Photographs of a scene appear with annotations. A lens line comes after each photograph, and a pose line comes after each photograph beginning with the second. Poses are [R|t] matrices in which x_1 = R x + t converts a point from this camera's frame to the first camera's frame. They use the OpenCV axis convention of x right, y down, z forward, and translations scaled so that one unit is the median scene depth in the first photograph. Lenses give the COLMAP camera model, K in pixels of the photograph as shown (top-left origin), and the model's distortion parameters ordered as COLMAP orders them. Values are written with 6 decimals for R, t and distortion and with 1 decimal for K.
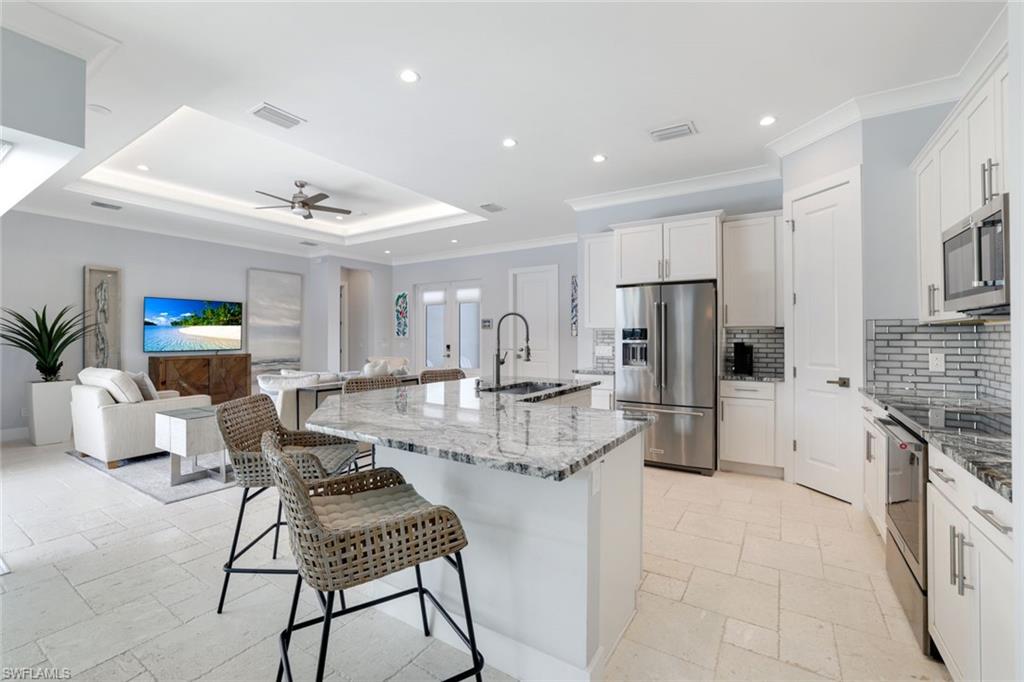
lens RADIAL K [[443.3, 0, 501.0], [0, 443.3, 324.4], [0, 0, 1]] dist [-0.016249, 0.003550]
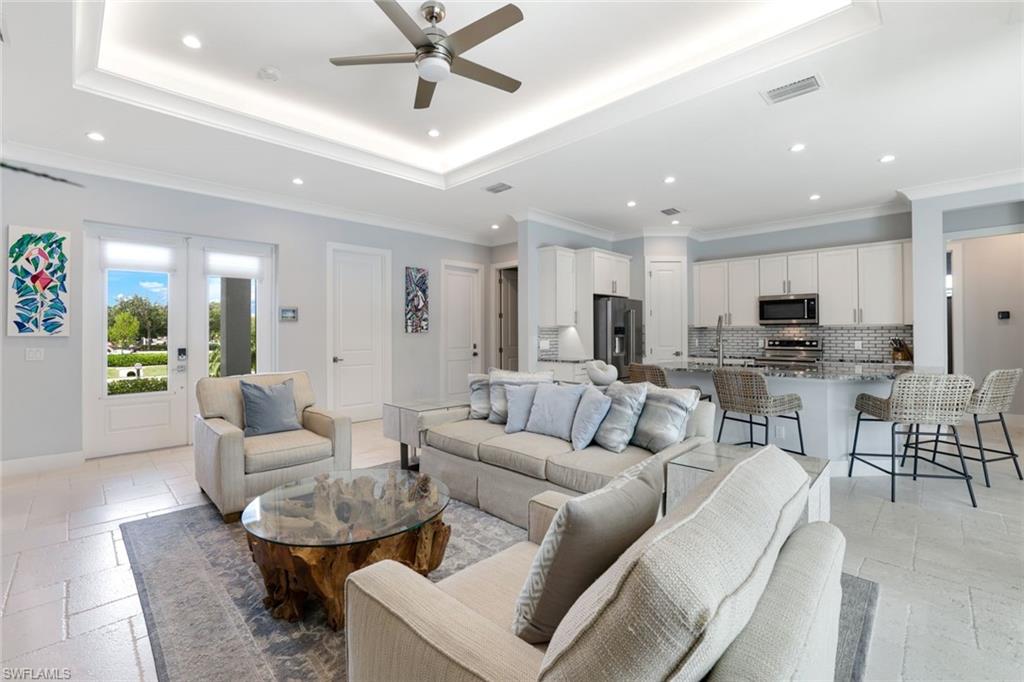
lens RADIAL K [[449.9, 0, 504.8], [0, 449.9, 343.2], [0, 0, 1]] dist [-0.003582, 0.000510]
pose [[0.209311, -0.015154, 0.977732, -0.796529], [-0.016620, 0.999680, 0.019052, 0.030039], [-0.977708, -0.020238, 0.208992, 0.680649]]
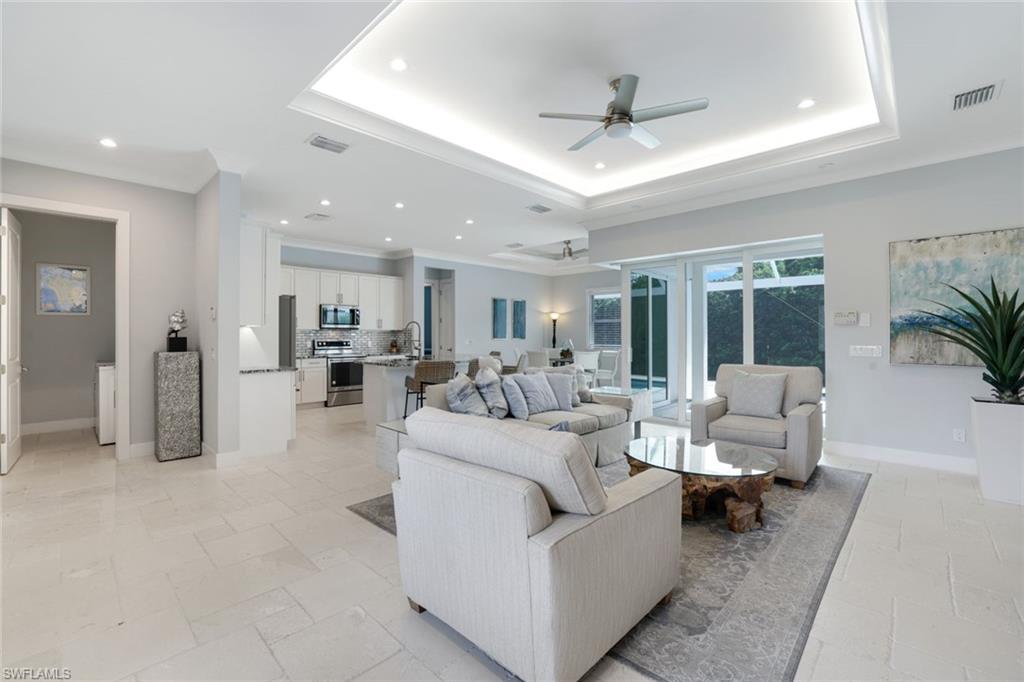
lens RADIAL K [[449.9, 0, 508.1], [0, 449.9, 335.7], [0, 0, 1]] dist [-0.003582, 0.000510]
pose [[-0.987168, 0.002280, 0.159667, -0.340525], [-0.000629, 0.999835, -0.018166, 0.038948], [-0.159682, -0.018033, -0.987004, 1.435591]]
